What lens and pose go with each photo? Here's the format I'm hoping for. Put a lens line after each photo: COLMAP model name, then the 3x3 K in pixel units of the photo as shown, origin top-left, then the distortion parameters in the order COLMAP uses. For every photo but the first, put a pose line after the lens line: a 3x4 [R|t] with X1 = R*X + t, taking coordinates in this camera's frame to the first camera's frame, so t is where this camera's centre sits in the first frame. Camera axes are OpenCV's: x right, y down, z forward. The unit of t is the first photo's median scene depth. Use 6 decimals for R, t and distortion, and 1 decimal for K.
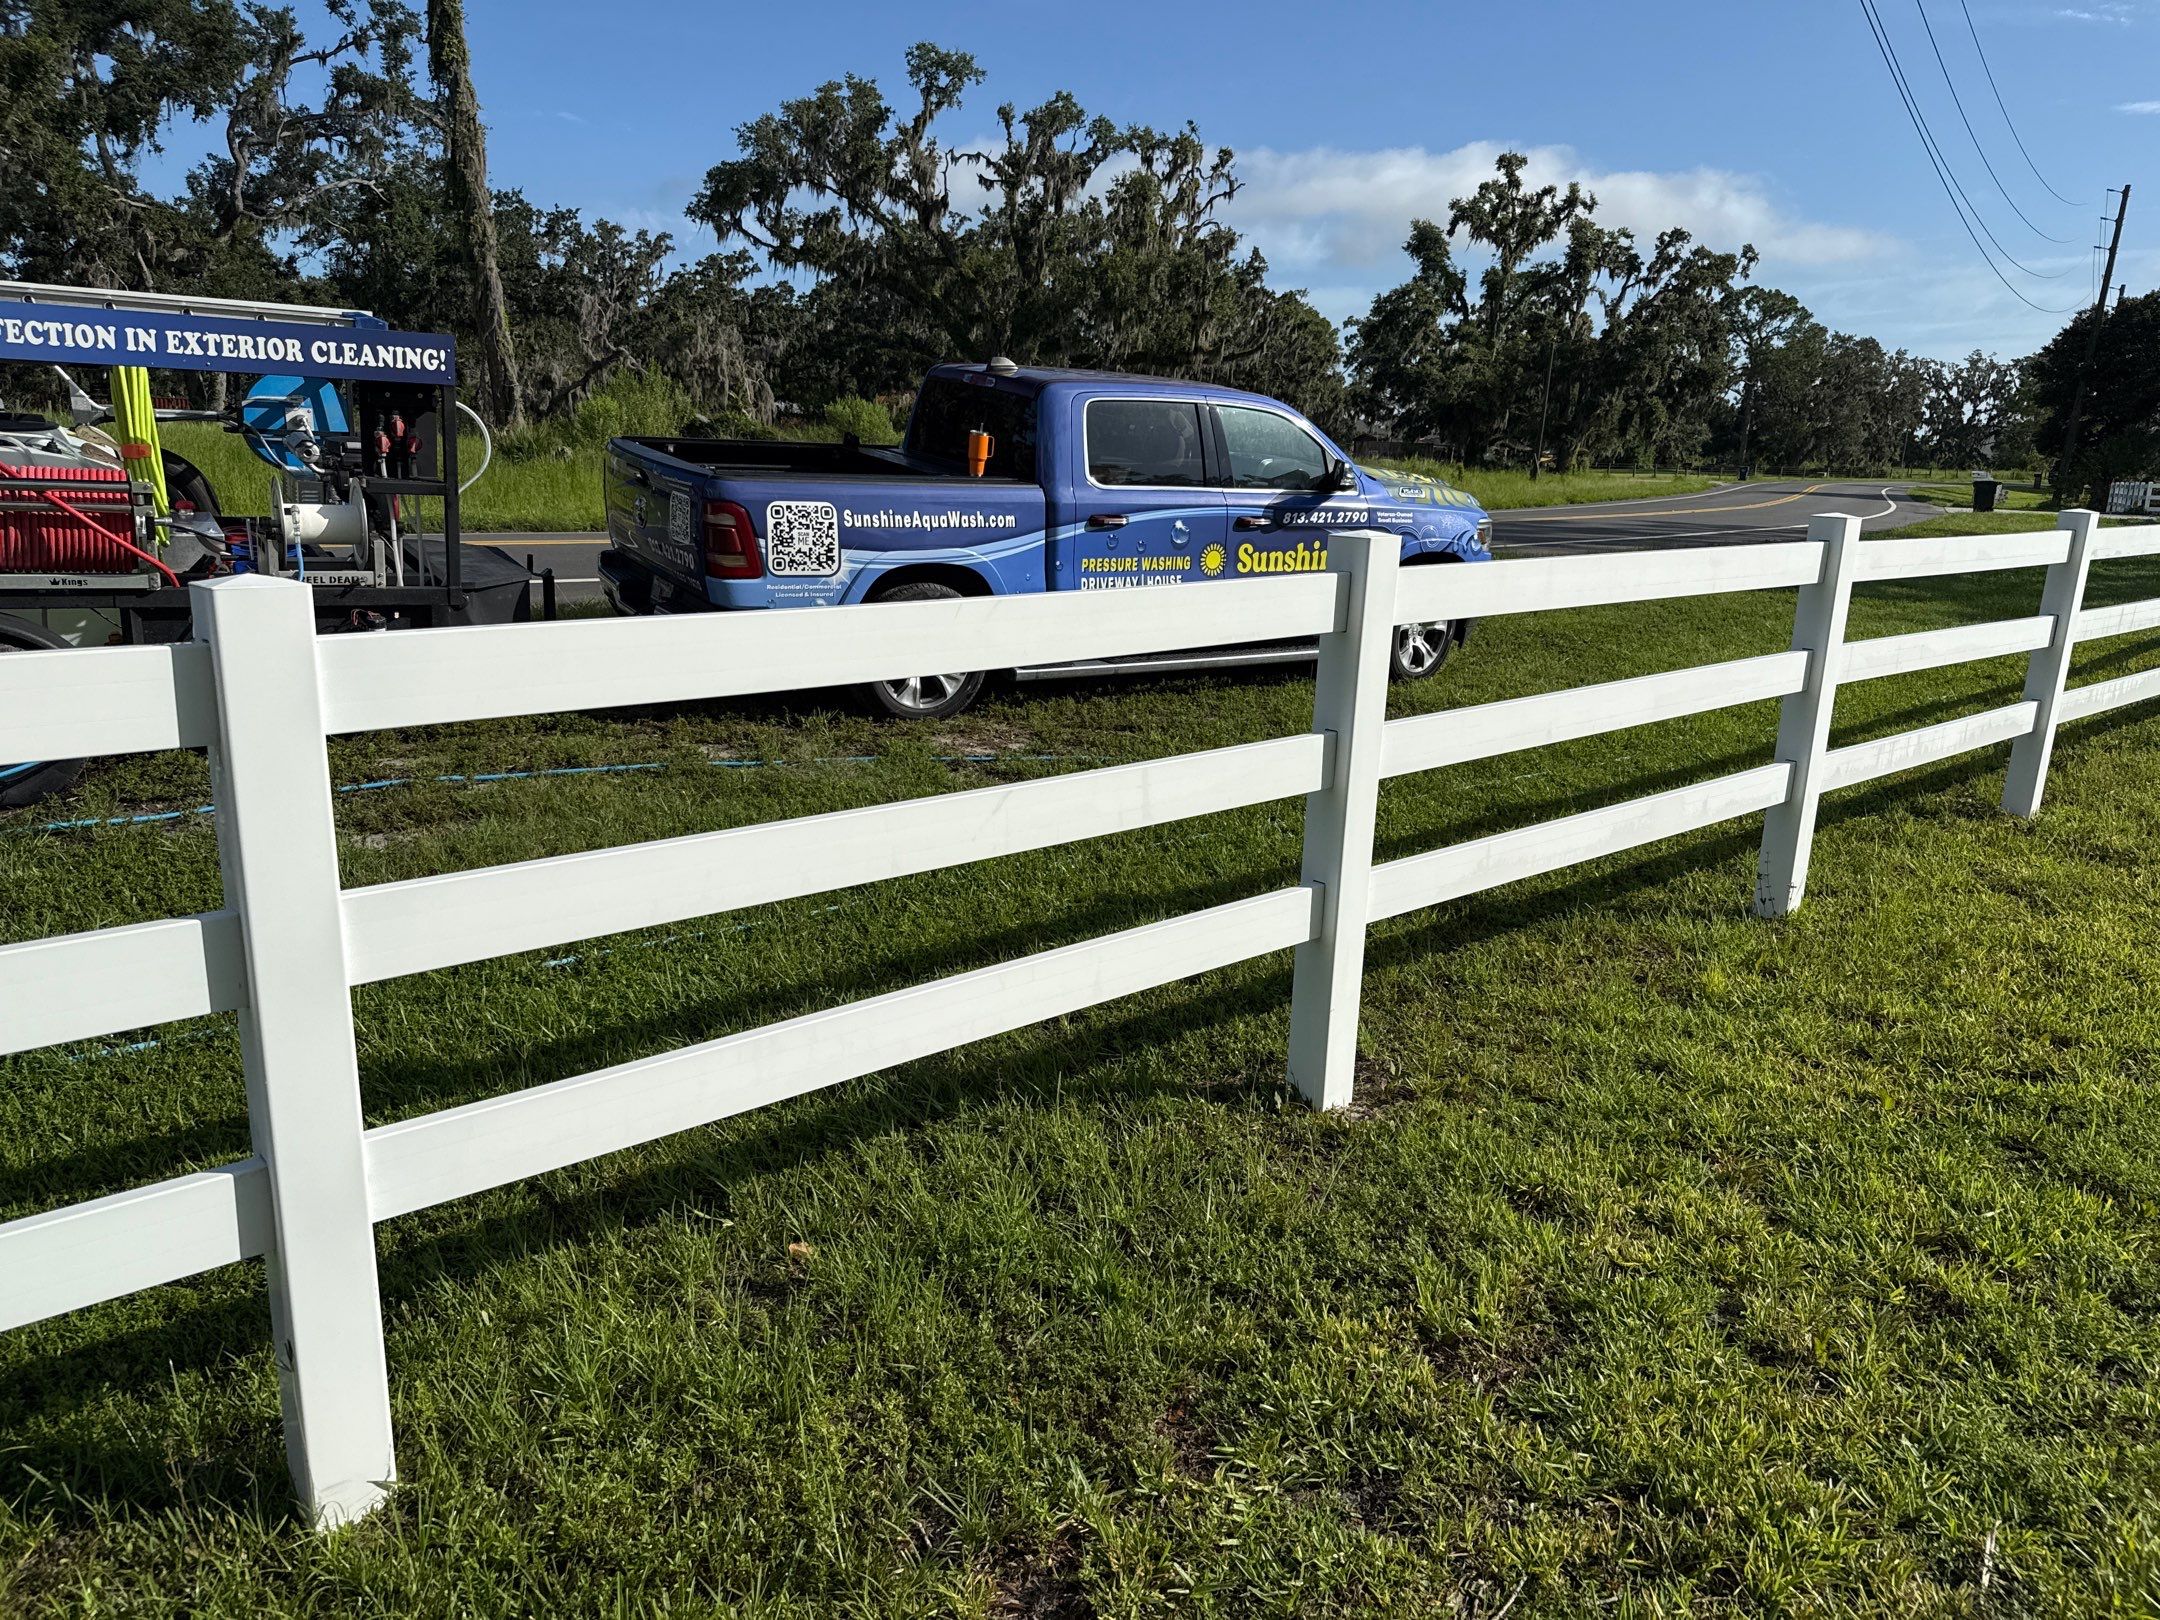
lens RADIAL K [[1533.2, 0, 1096.9], [0, 1533.2, 822.3], [0, 0, 1]] dist [0.008625, -0.012680]
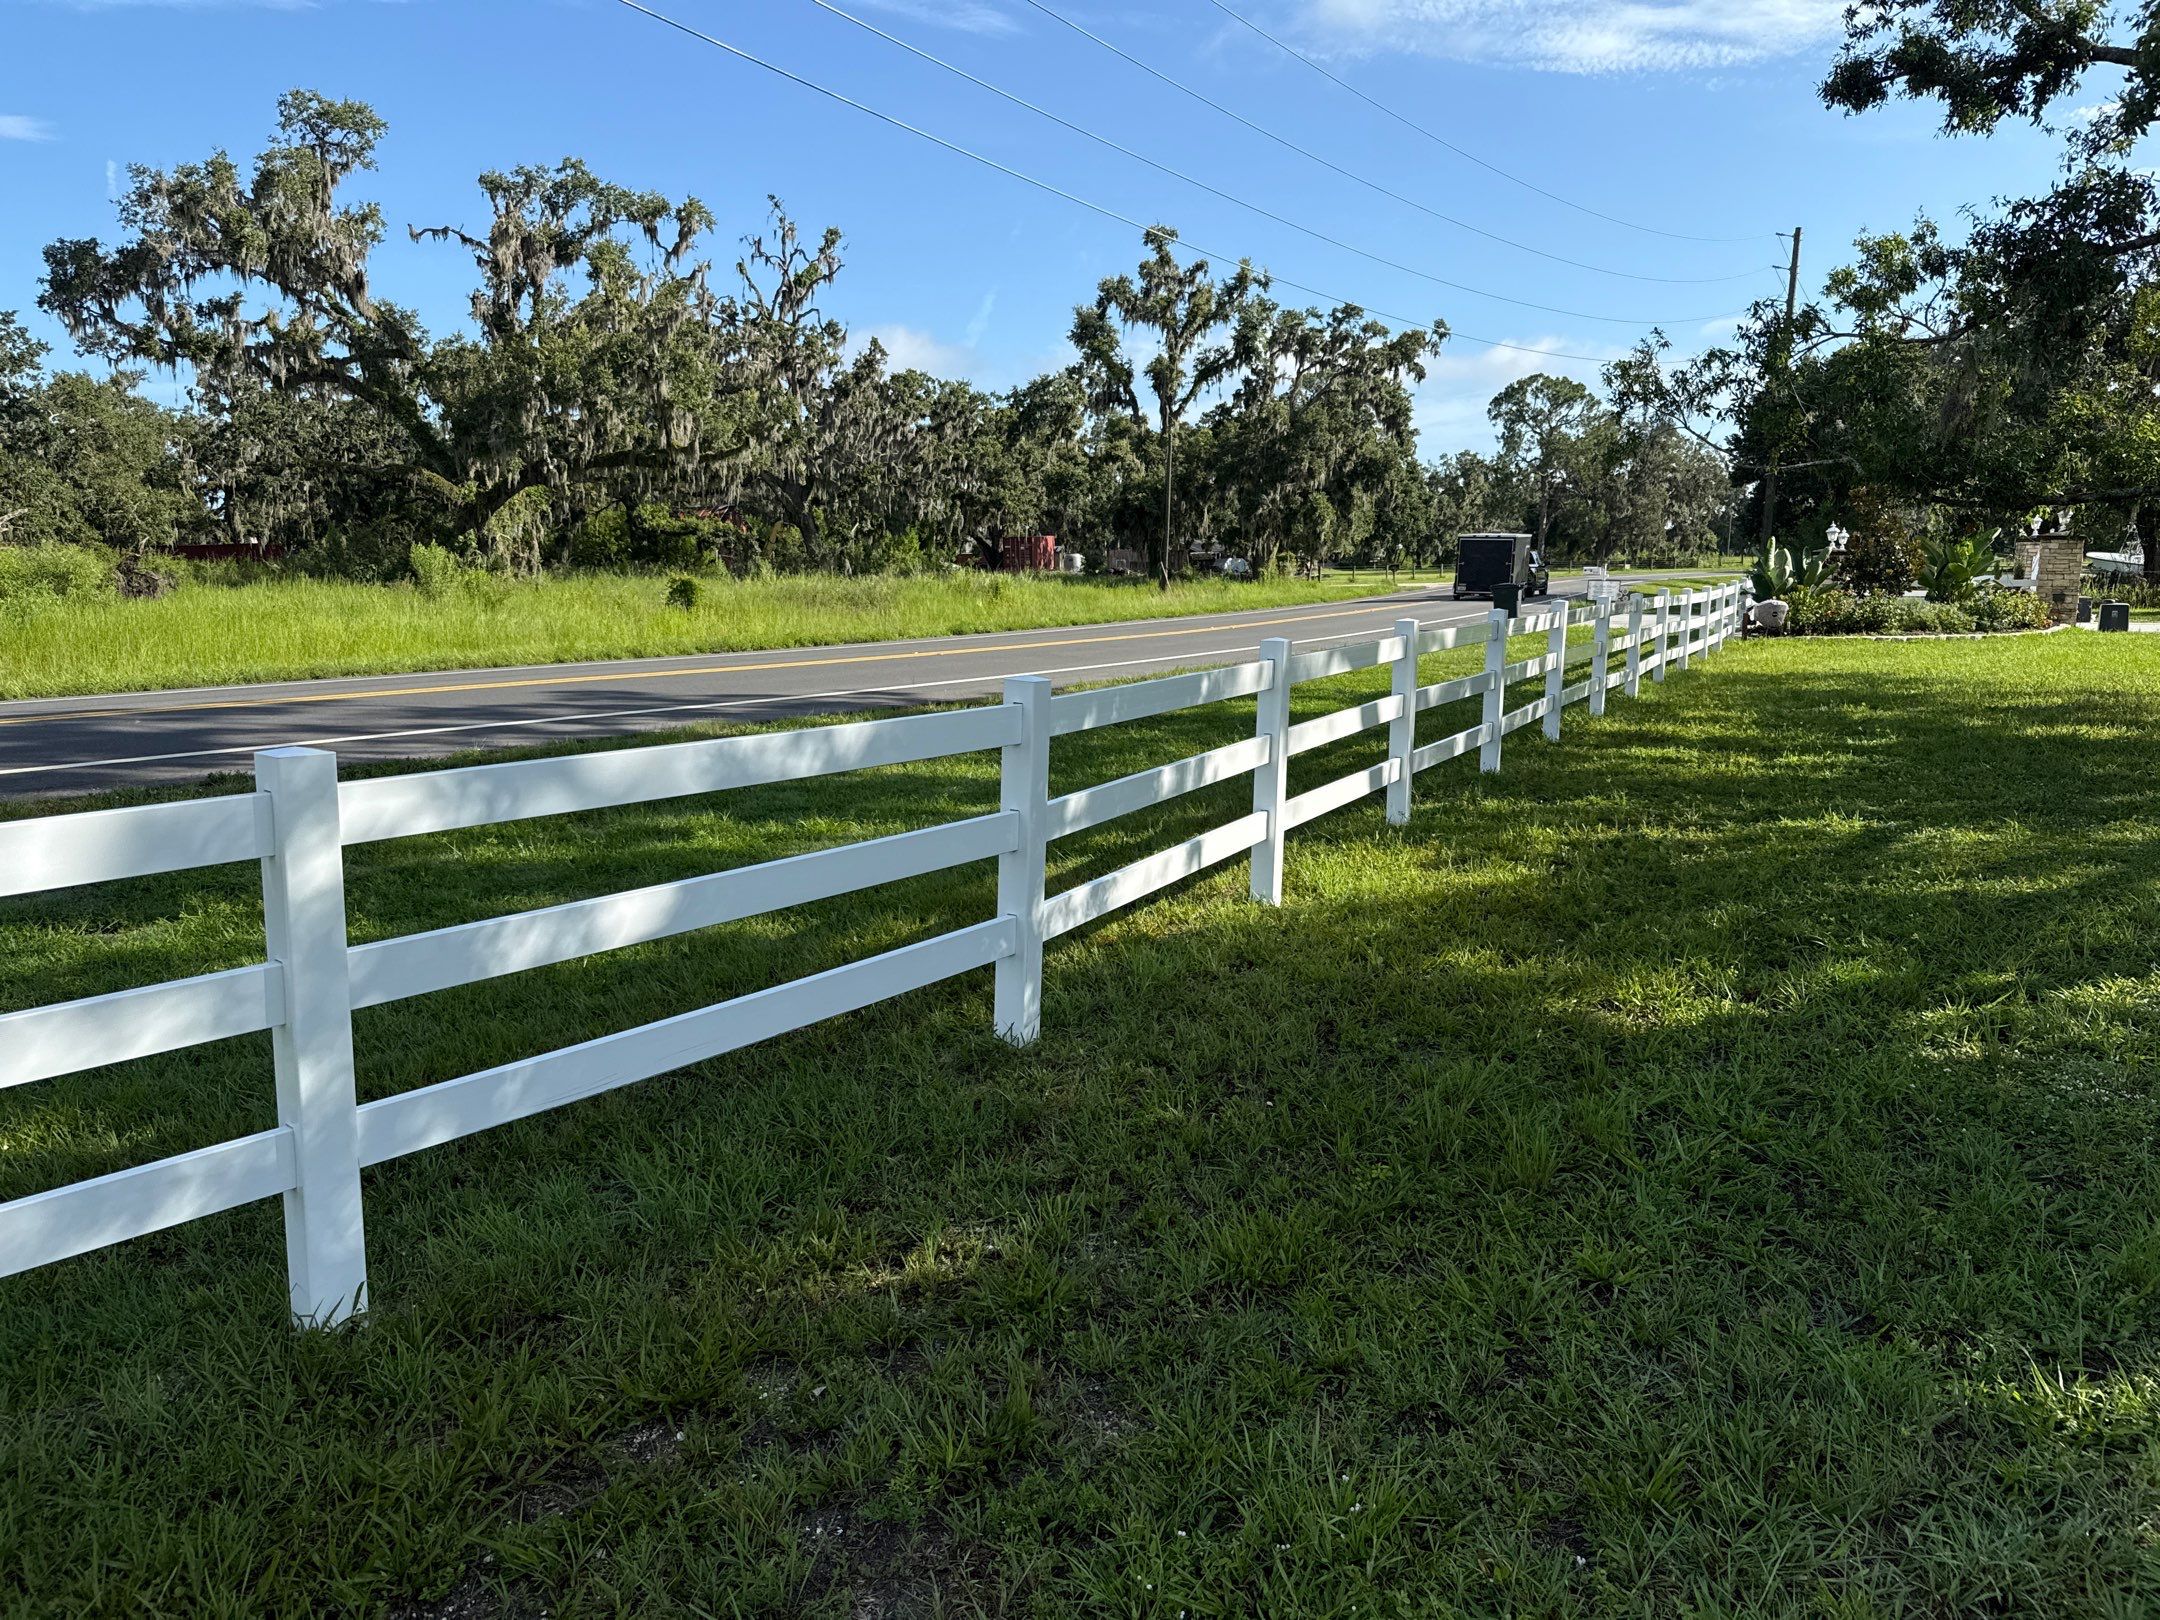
lens RADIAL K [[1529.7, 0, 1081.3], [0, 1529.7, 759.3], [0, 0, 1]] dist [0.153475, -0.267258]
pose [[0.999143, -0.034299, 0.023187, 0.192420], [0.036699, 0.992972, -0.112515, -0.032822], [-0.019165, 0.113269, 0.993380, 0.148262]]
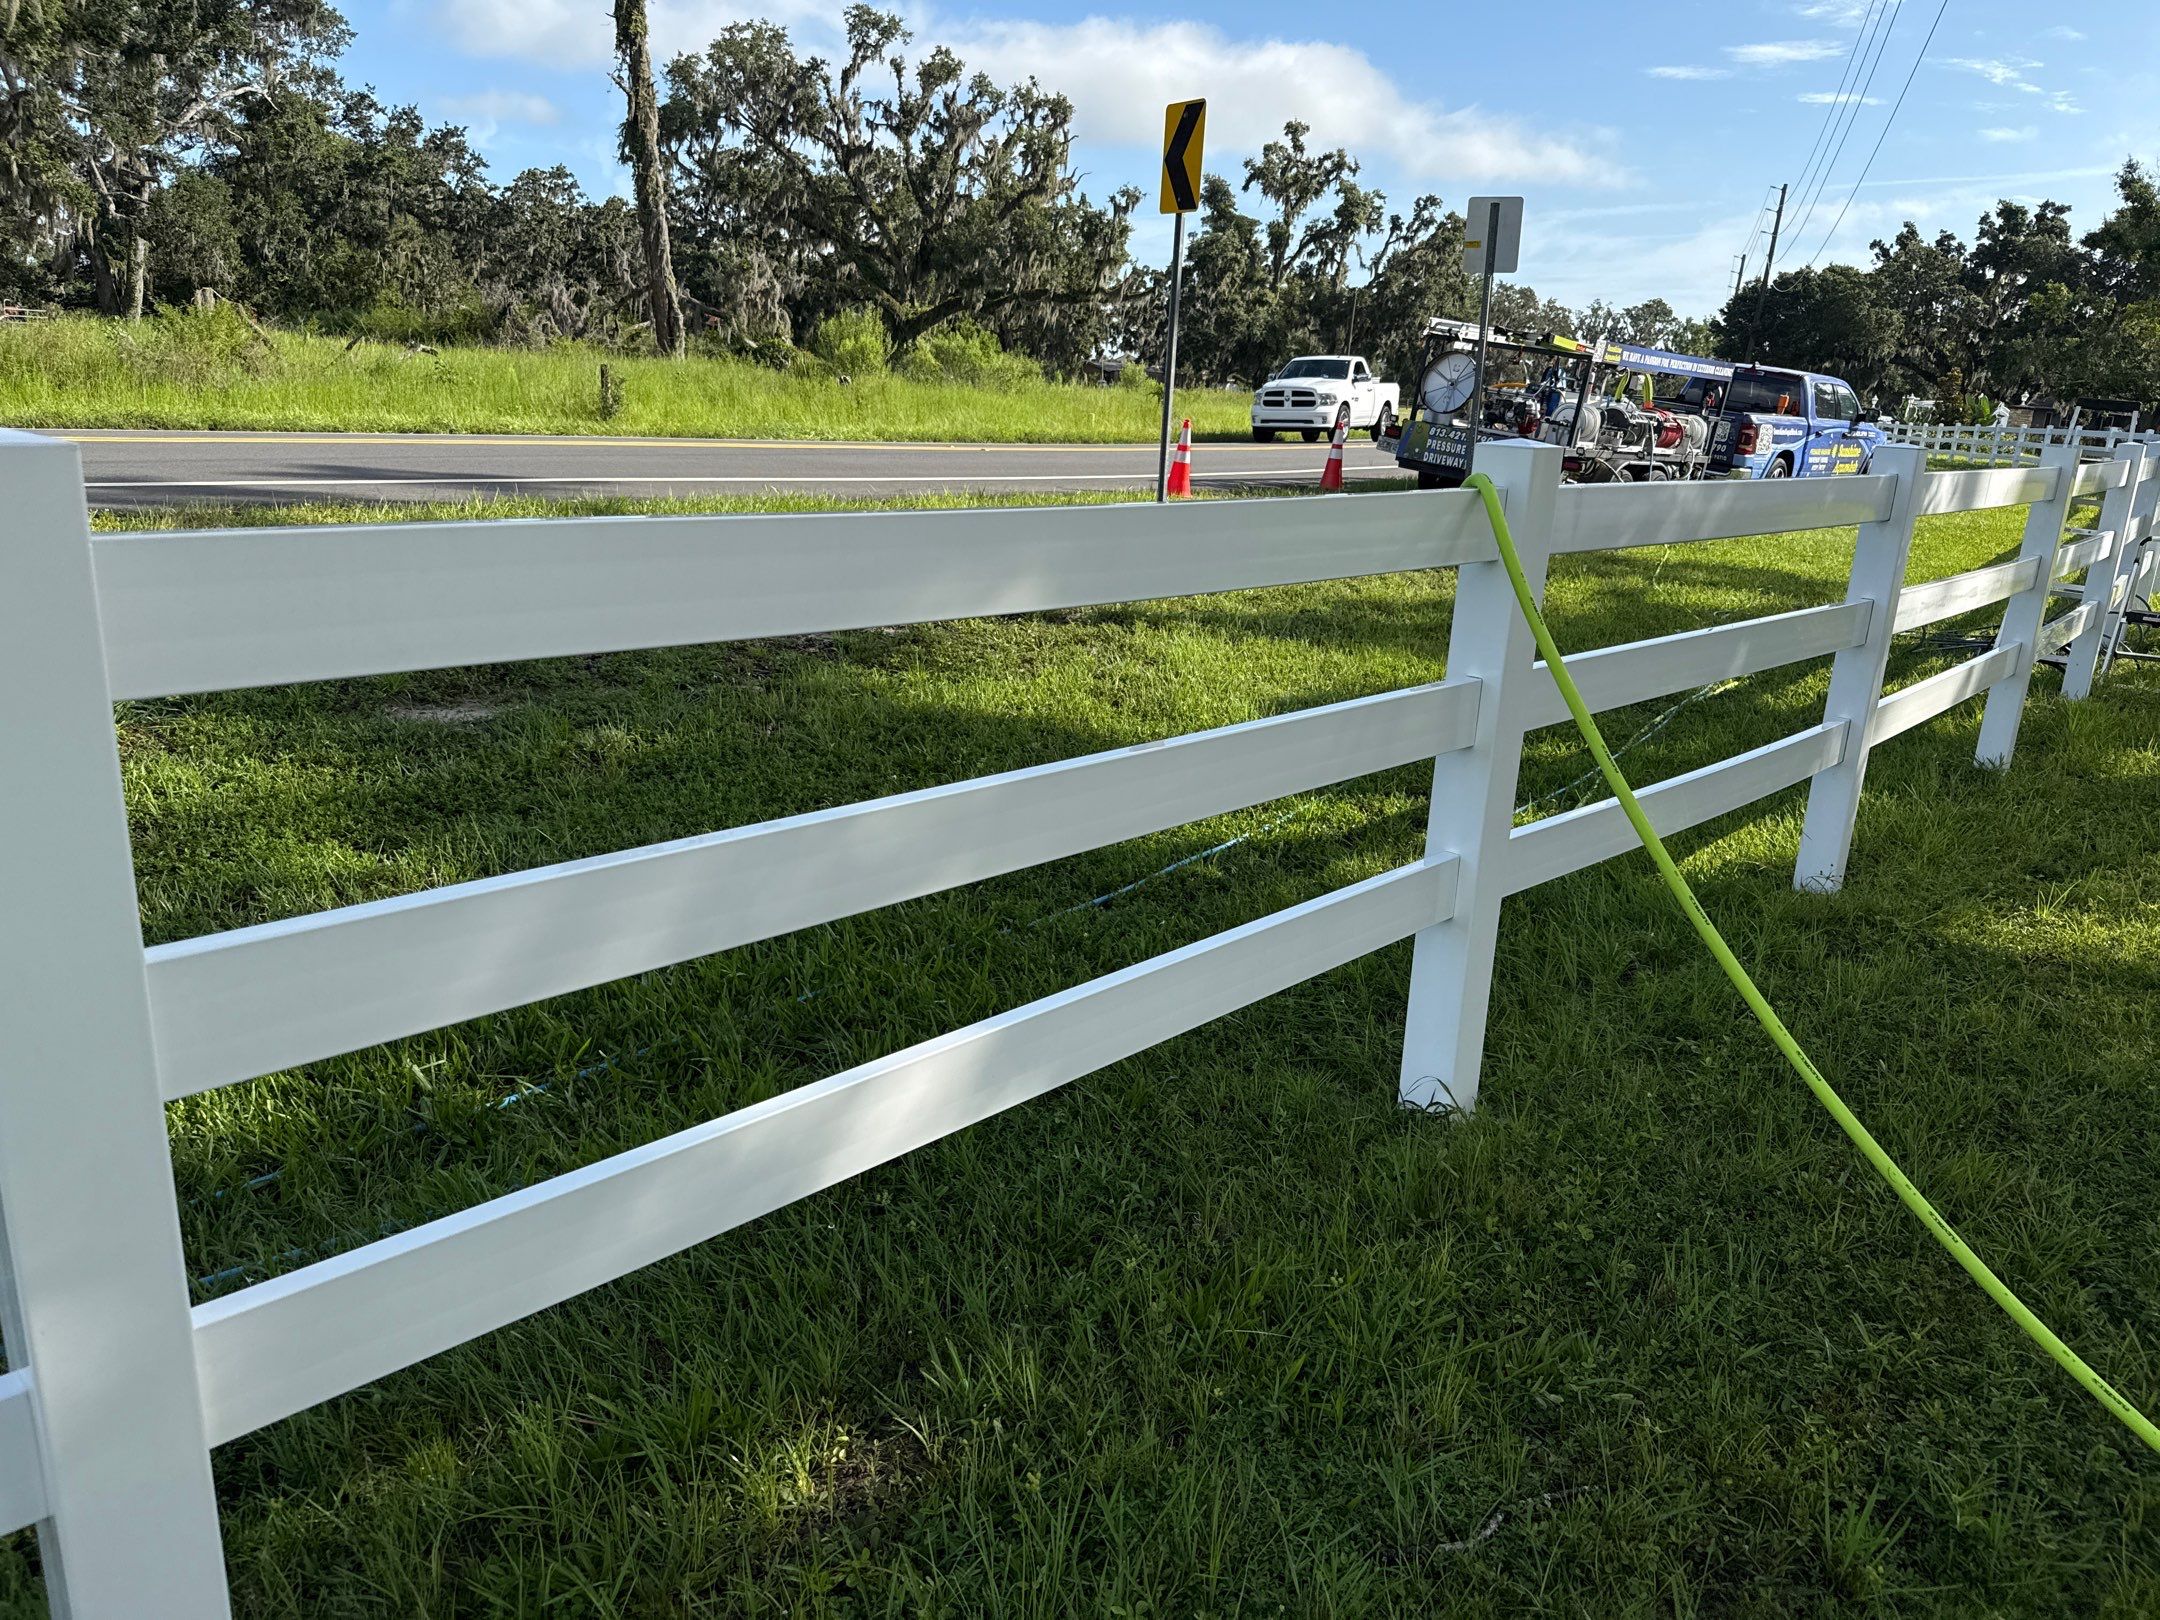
lens RADIAL K [[1533.2, 0, 1096.9], [0, 1533.2, 822.3], [0, 0, 1]] dist [0.008625, -0.012680]
pose [[0.972039, -0.044240, 0.230613, -0.163995], [0.032915, 0.998066, 0.052732, 0.024595], [-0.232500, -0.043667, 0.971616, -0.109513]]
